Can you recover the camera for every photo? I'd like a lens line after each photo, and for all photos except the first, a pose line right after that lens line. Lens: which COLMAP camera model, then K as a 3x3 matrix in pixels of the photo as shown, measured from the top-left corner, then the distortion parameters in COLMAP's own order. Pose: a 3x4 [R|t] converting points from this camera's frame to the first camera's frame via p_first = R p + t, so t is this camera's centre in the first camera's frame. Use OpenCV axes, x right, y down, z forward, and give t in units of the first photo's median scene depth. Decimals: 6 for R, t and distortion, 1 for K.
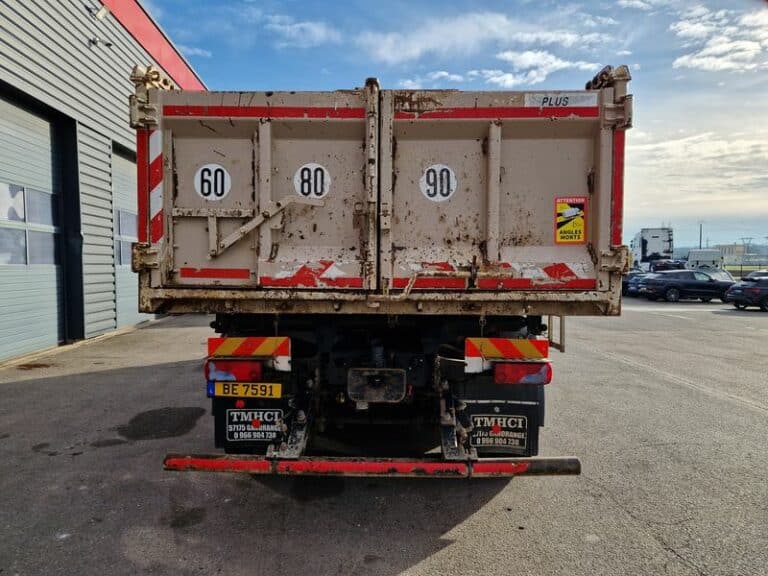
lens RADIAL K [[513.3, 0, 384.0], [0, 513.3, 288.0], [0, 0, 1]] dist [0.065999, -0.053662]
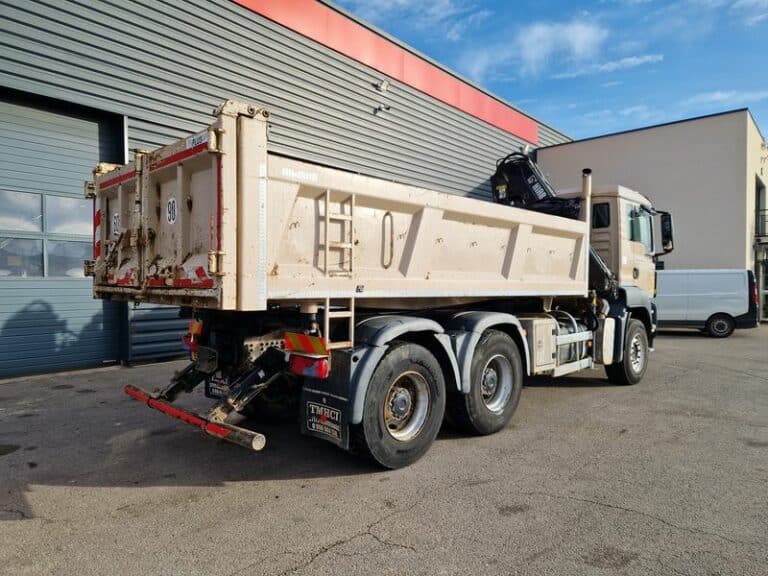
lens RADIAL K [[519.7, 0, 384.0], [0, 519.7, 288.0], [0, 0, 1]] dist [0.043410, 0.000061]
pose [[0.712546, 0.006798, -0.701593, 1.096830], [-0.030789, 0.999293, -0.021587, 0.013199], [0.700950, 0.036983, 0.712251, 0.280979]]
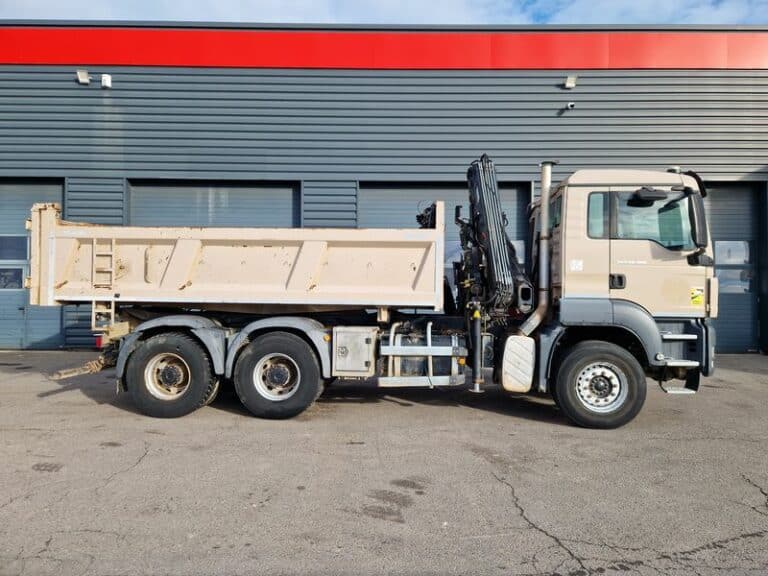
lens RADIAL K [[514.3, 0, 384.0], [0, 514.3, 288.0], [0, 0, 1]] dist [0.045667, -0.040362]
pose [[-0.063268, -0.012715, -0.997916, 1.981273], [-0.048872, 0.998759, -0.009628, -0.058512], [0.996799, 0.048161, -0.063811, 1.983423]]
